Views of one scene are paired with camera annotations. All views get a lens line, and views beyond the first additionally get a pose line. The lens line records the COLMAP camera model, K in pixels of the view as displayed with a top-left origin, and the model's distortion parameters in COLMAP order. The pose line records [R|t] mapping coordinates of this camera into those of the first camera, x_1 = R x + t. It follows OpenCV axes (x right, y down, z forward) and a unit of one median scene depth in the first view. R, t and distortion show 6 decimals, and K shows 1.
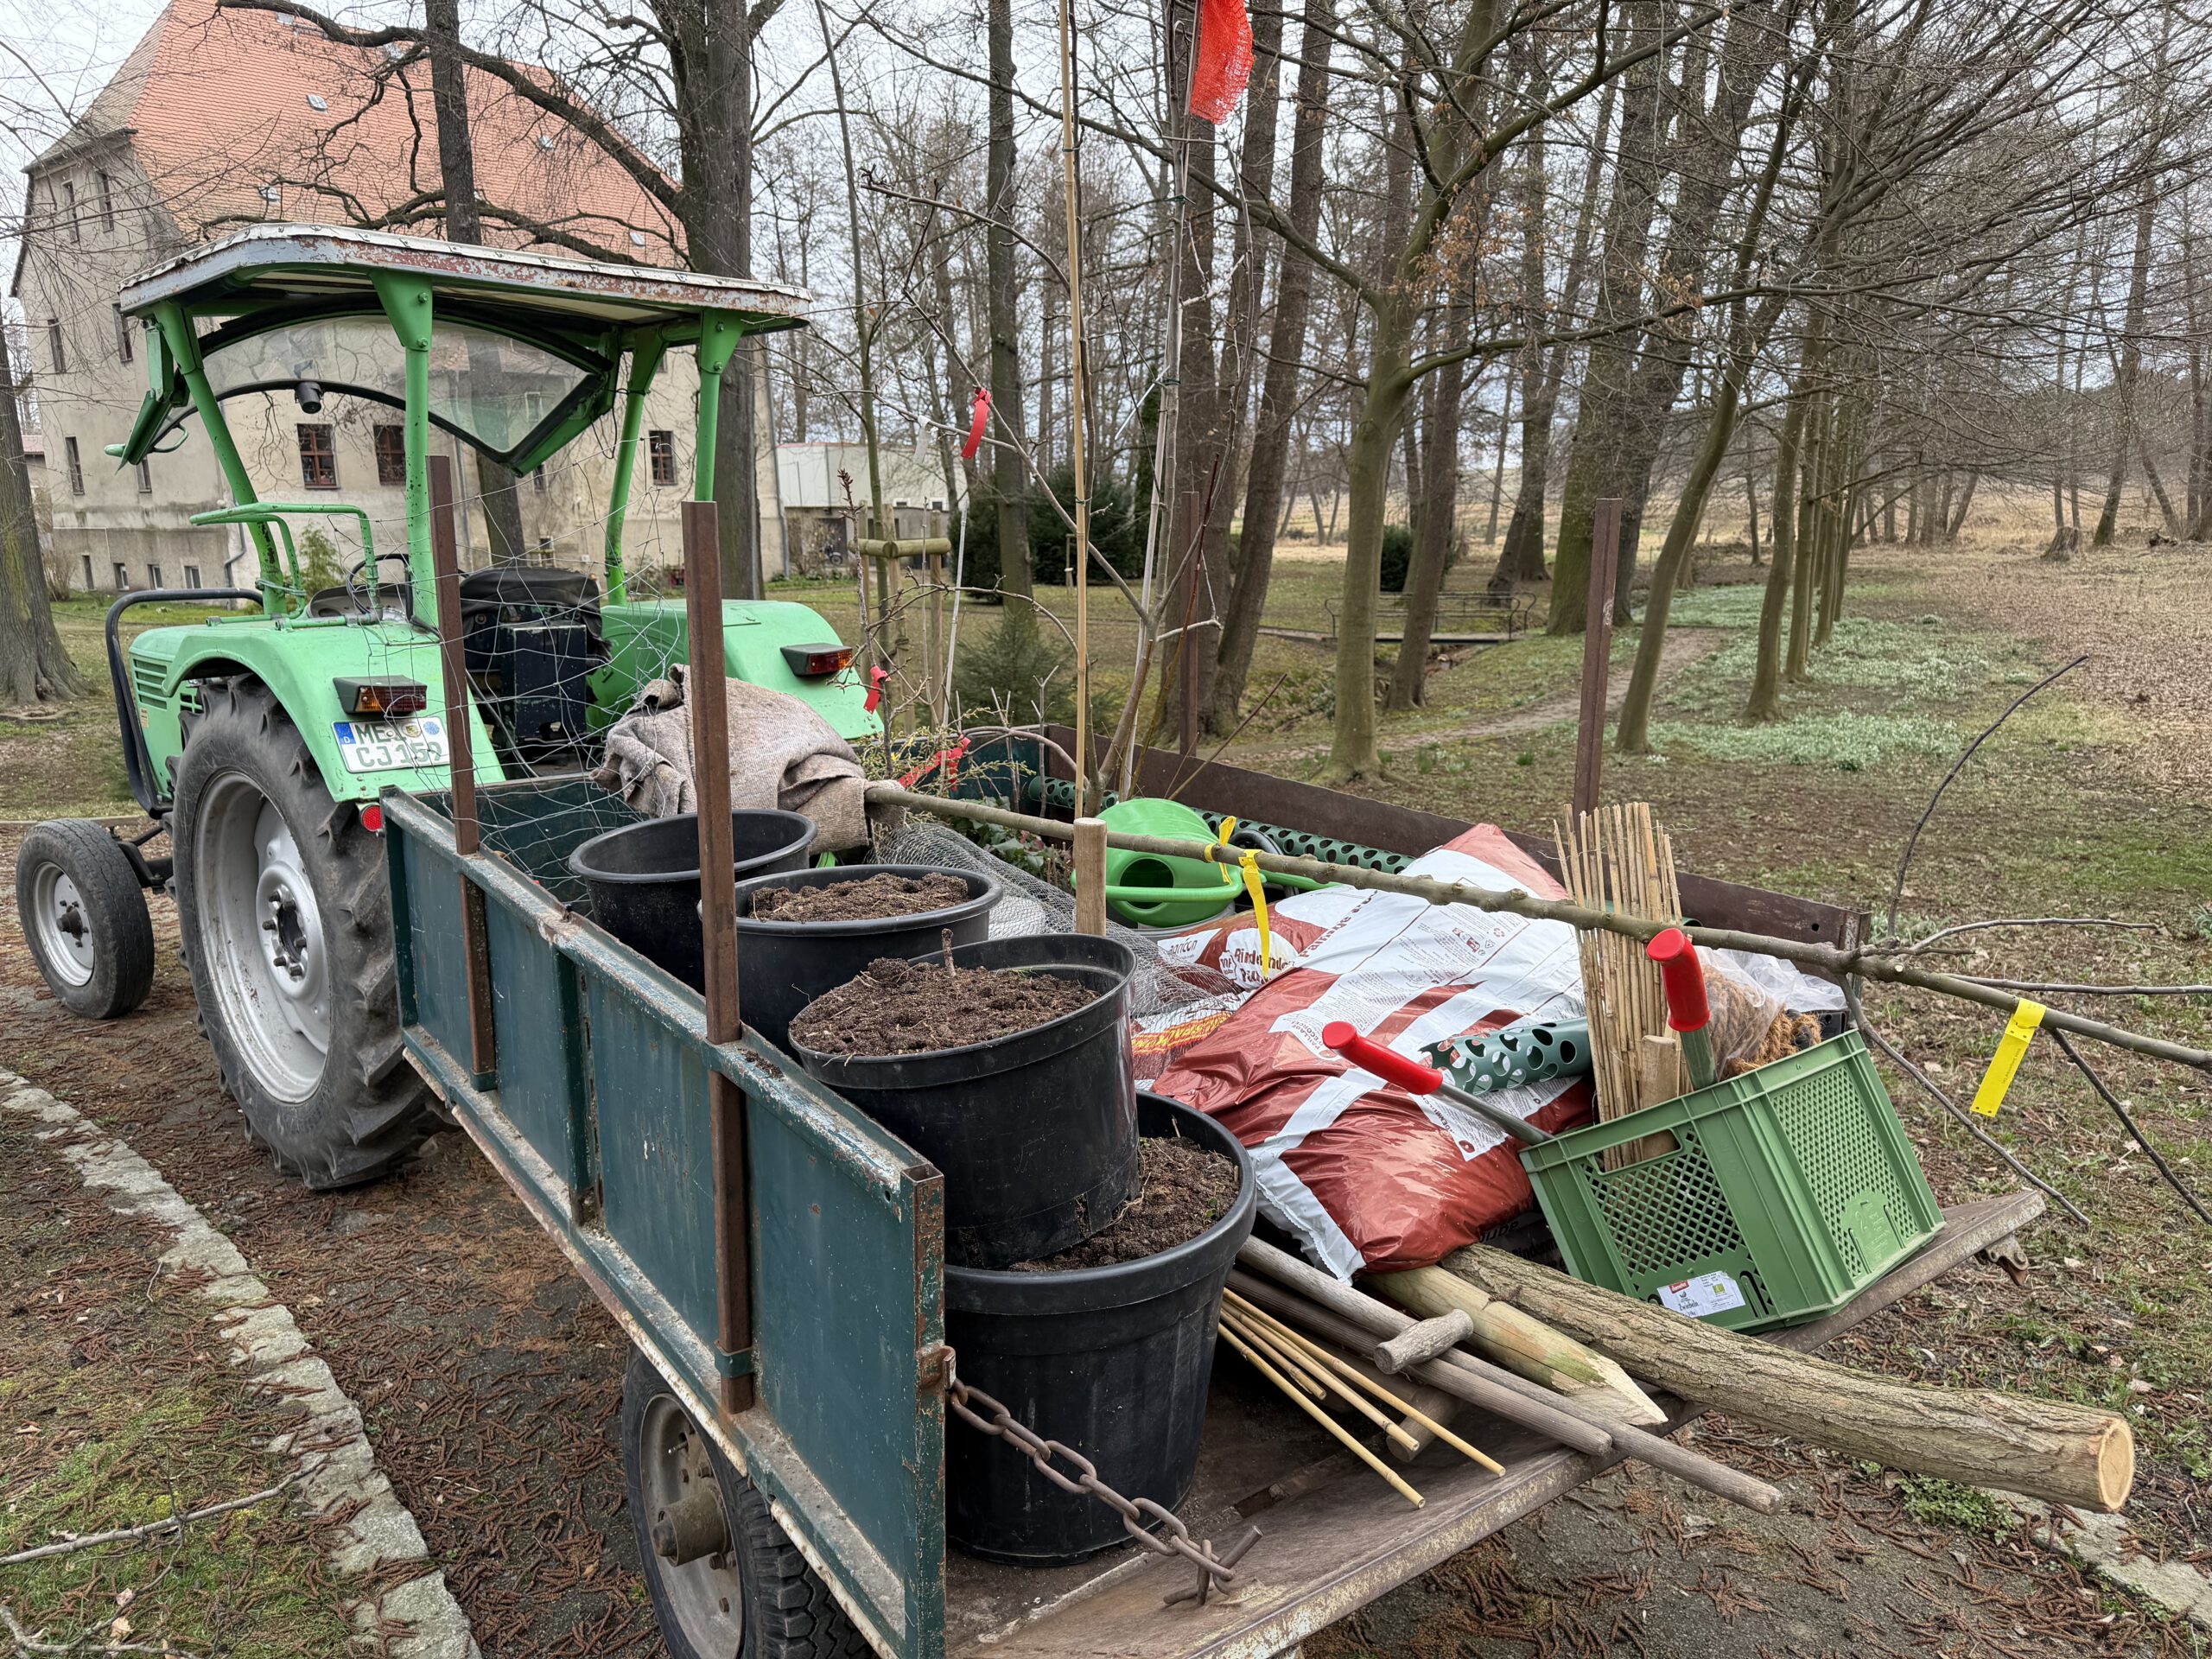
lens RADIAL K [[1543.3, 0, 1109.9], [0, 1543.3, 839.2], [0, 0, 1]] dist [0.036595, -0.008454]
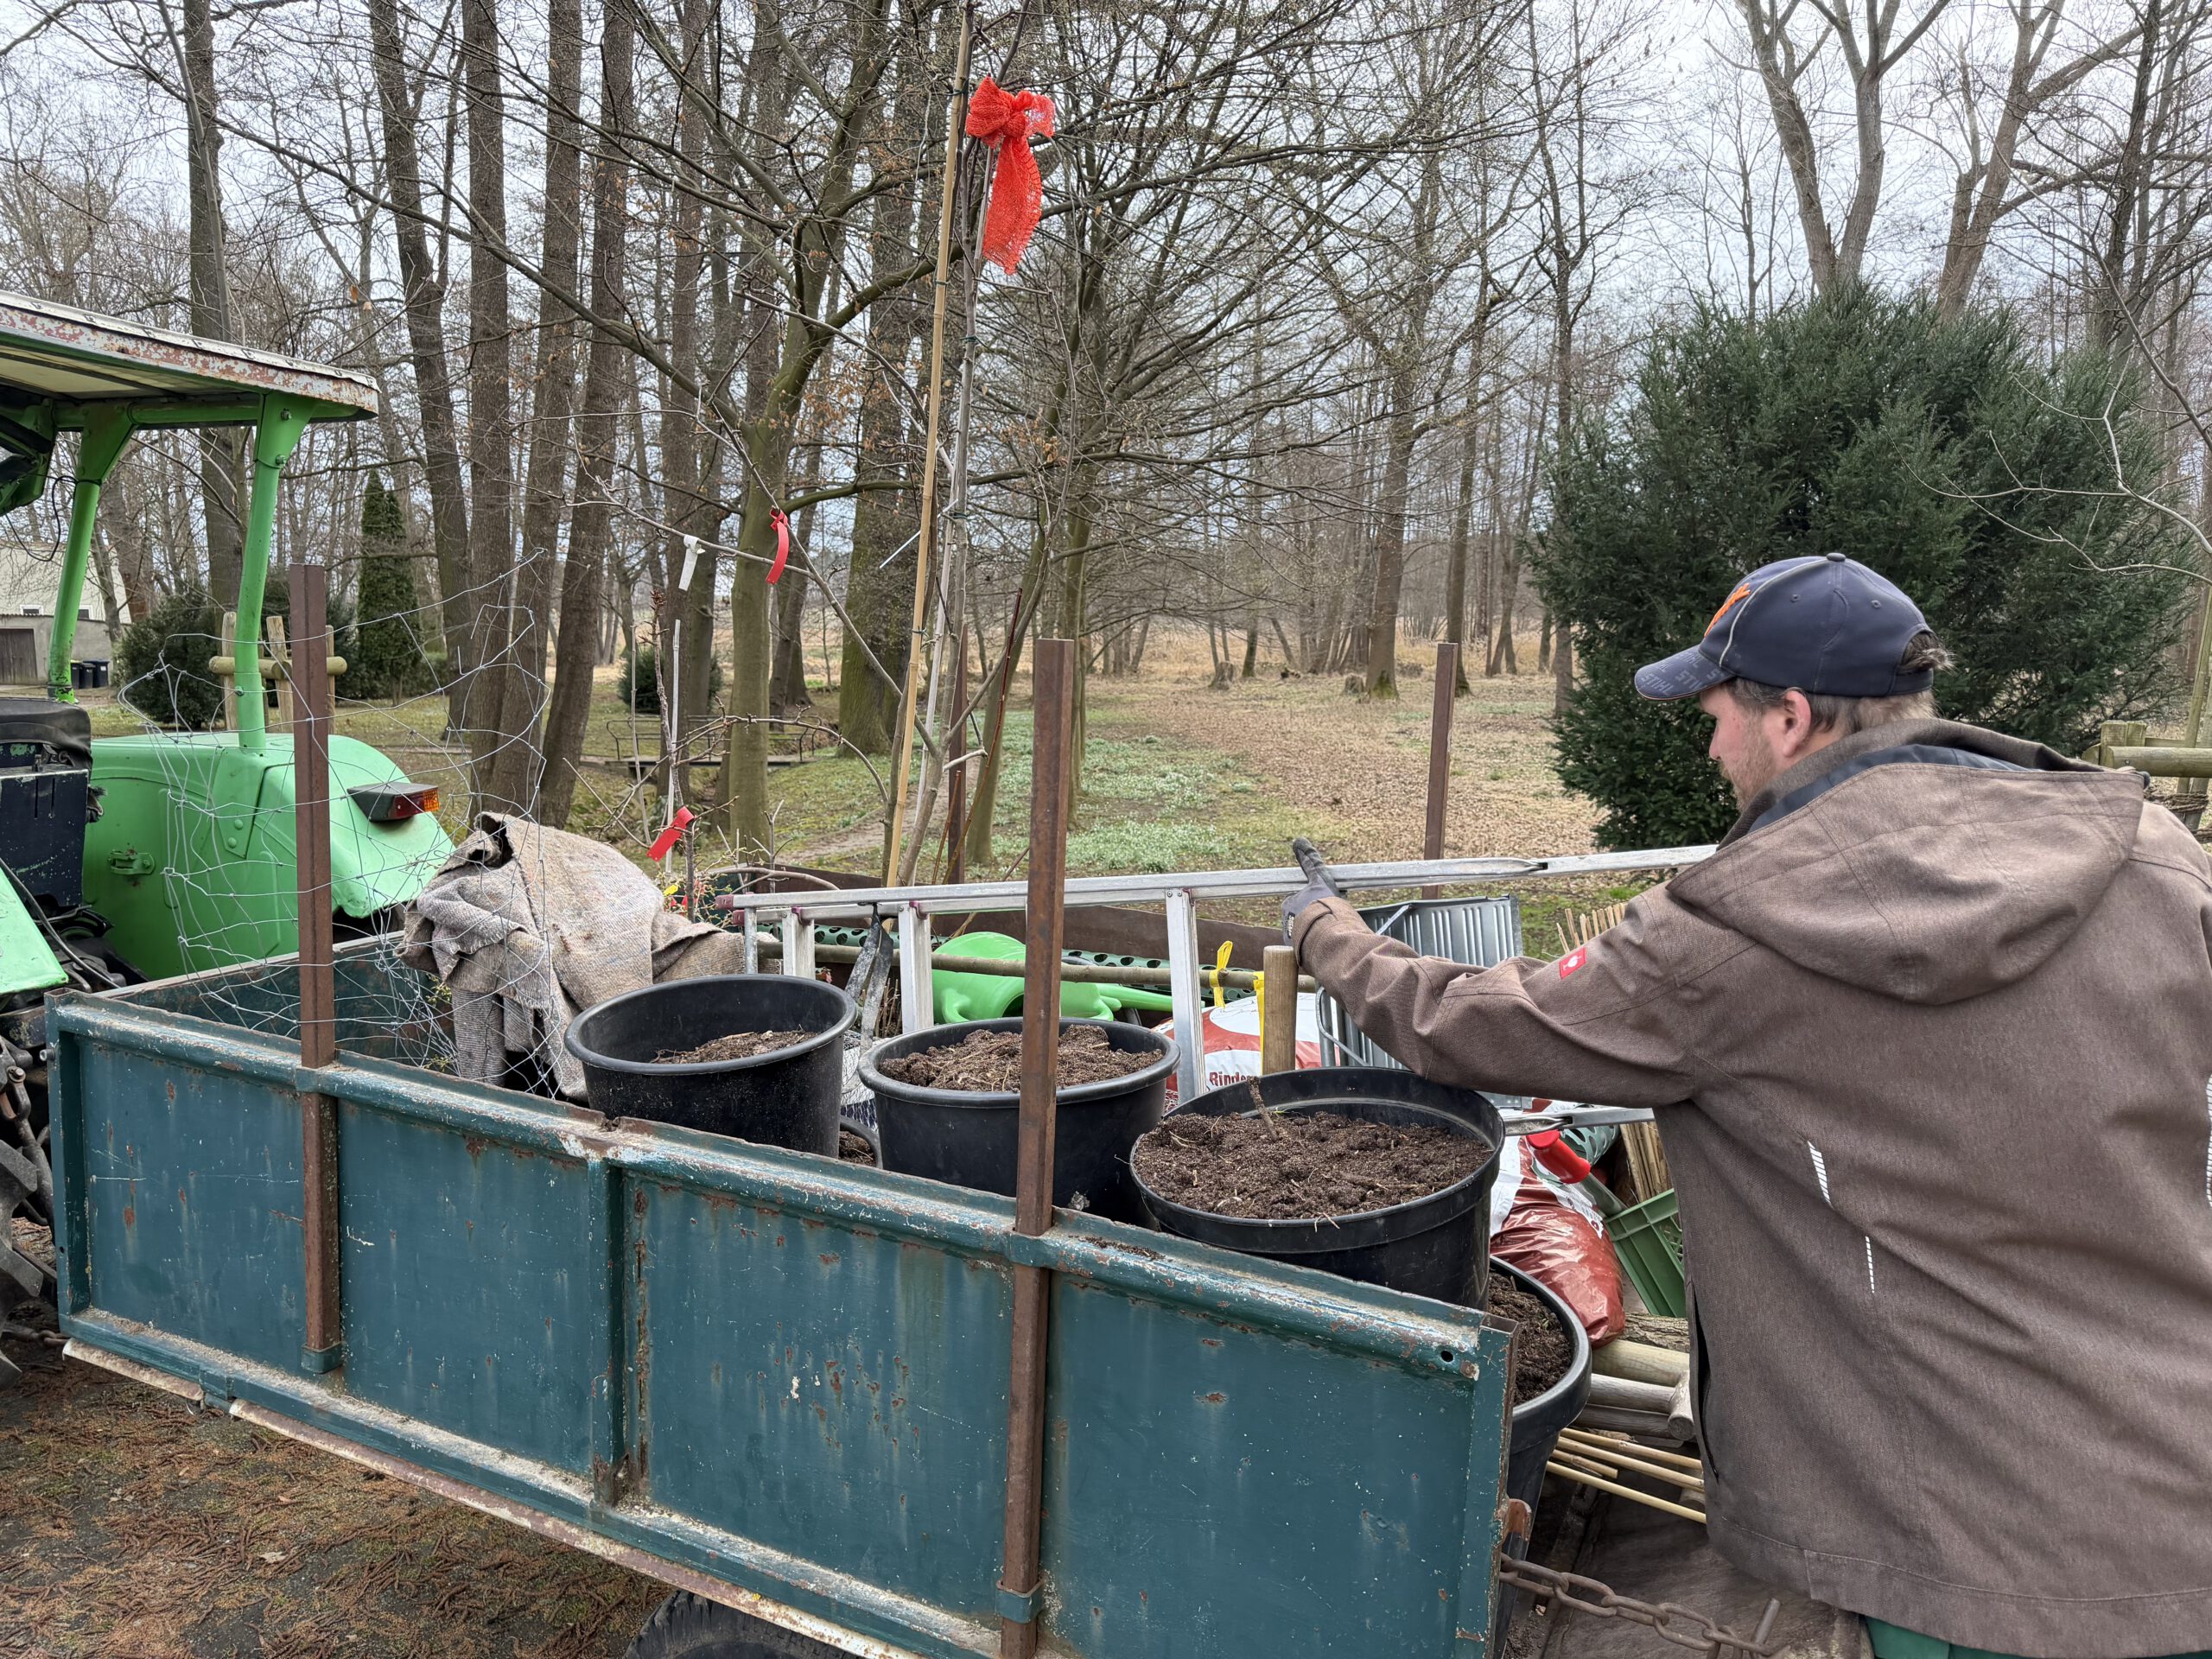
lens RADIAL K [[1543.3, 0, 1108.3], [0, 1543.3, 818.2], [0, 0, 1]] dist [0.036595, -0.008454]
pose [[0.889630, -0.034858, 0.455349, -0.251135], [0.076318, 0.994409, -0.072981, -0.015481], [-0.450259, 0.099677, 0.887317, 0.067260]]
